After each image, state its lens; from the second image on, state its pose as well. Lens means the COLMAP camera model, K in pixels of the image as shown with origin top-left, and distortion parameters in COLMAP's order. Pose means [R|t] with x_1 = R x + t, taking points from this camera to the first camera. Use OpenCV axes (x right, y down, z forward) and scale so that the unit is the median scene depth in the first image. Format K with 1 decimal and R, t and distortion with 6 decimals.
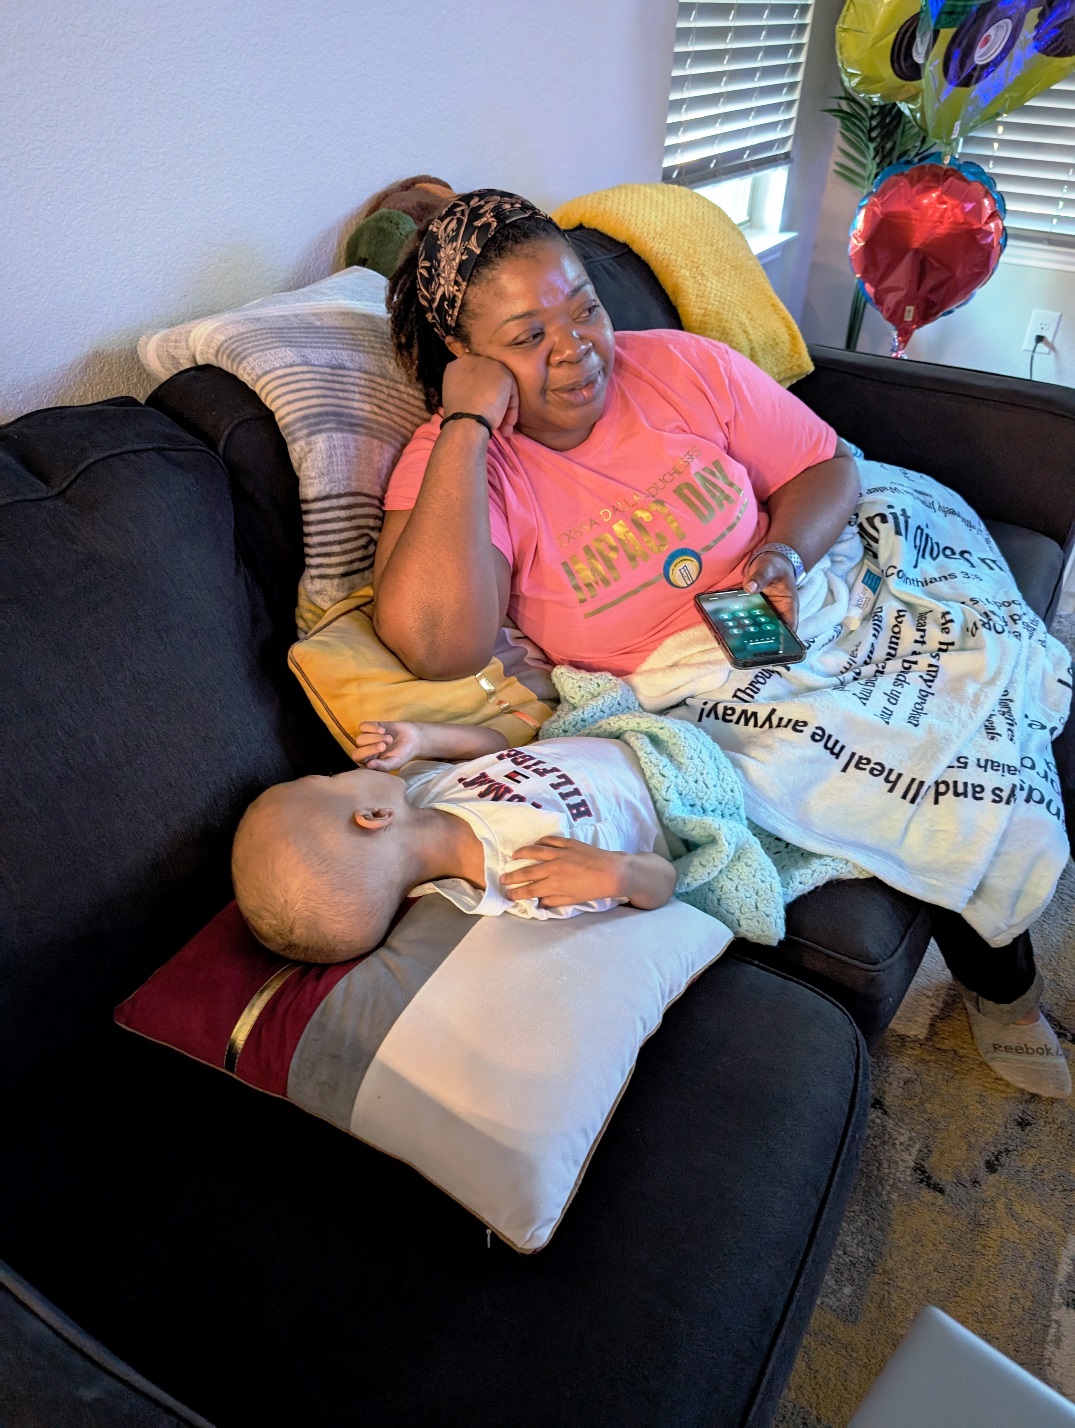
lens RADIAL K [[1022.2, 0, 537.5], [0, 1022.2, 714.0], [0, 0, 1]] dist [-0.035360, 0.053383]
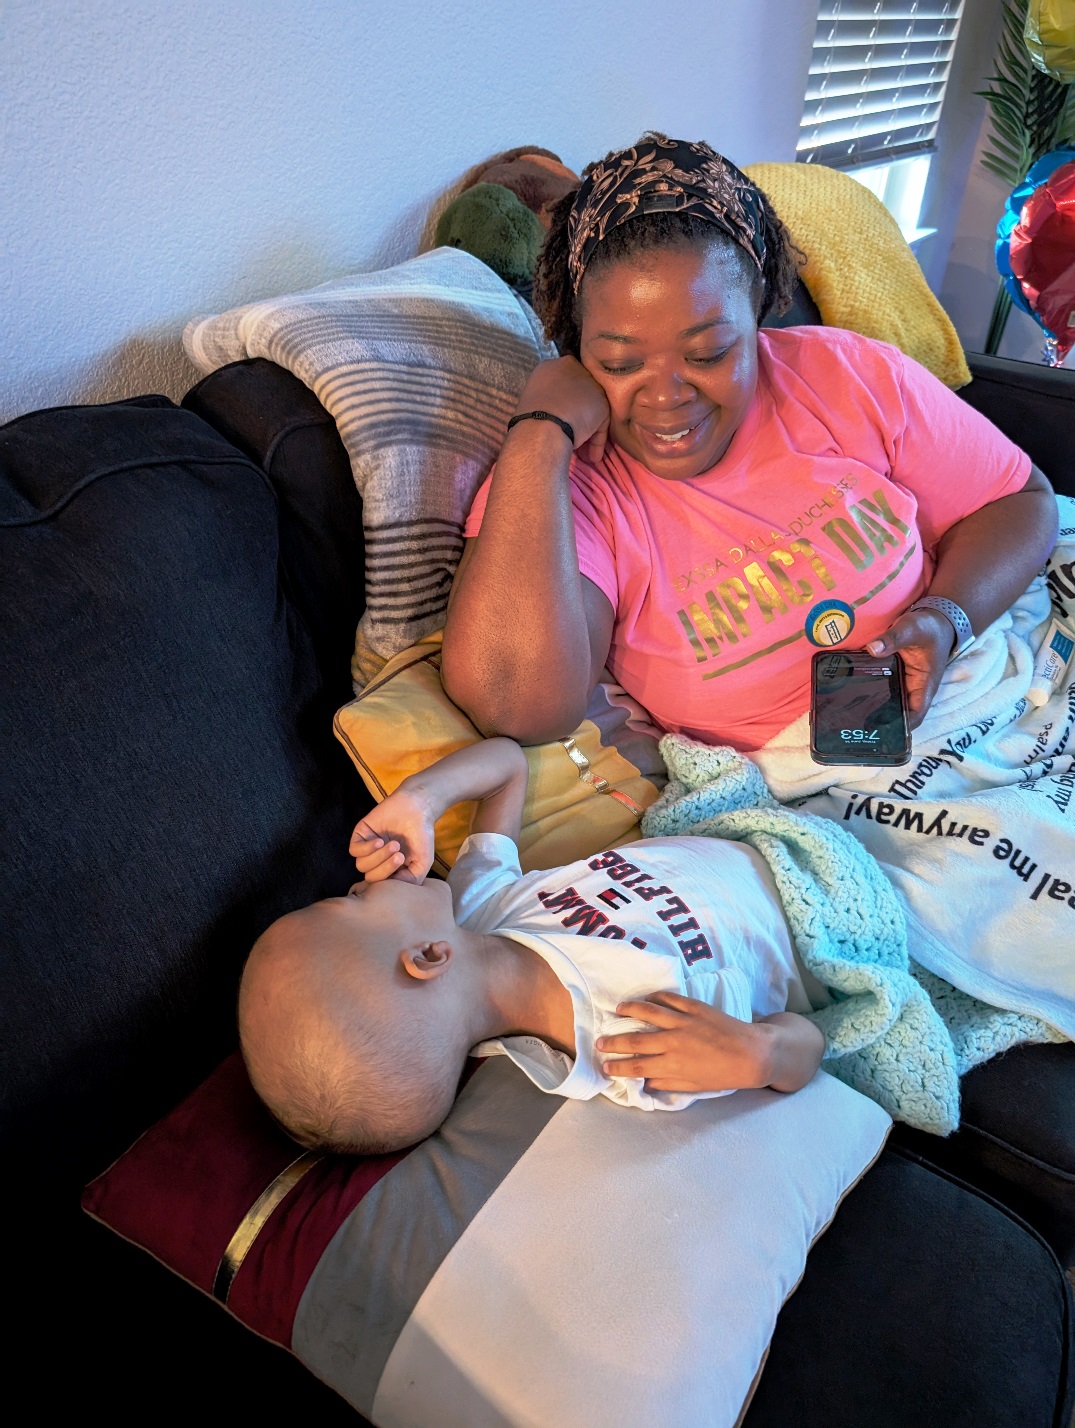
lens RADIAL K [[1031.9, 0, 537.5], [0, 1031.9, 714.0], [0, 0, 1]] dist [-0.009636, -0.000195]
pose [[0.996009, 0.046729, -0.076043, -0.023234], [-0.047239, 0.998871, -0.004921, -0.060904], [0.075727, 0.008493, 0.997092, 0.184007]]
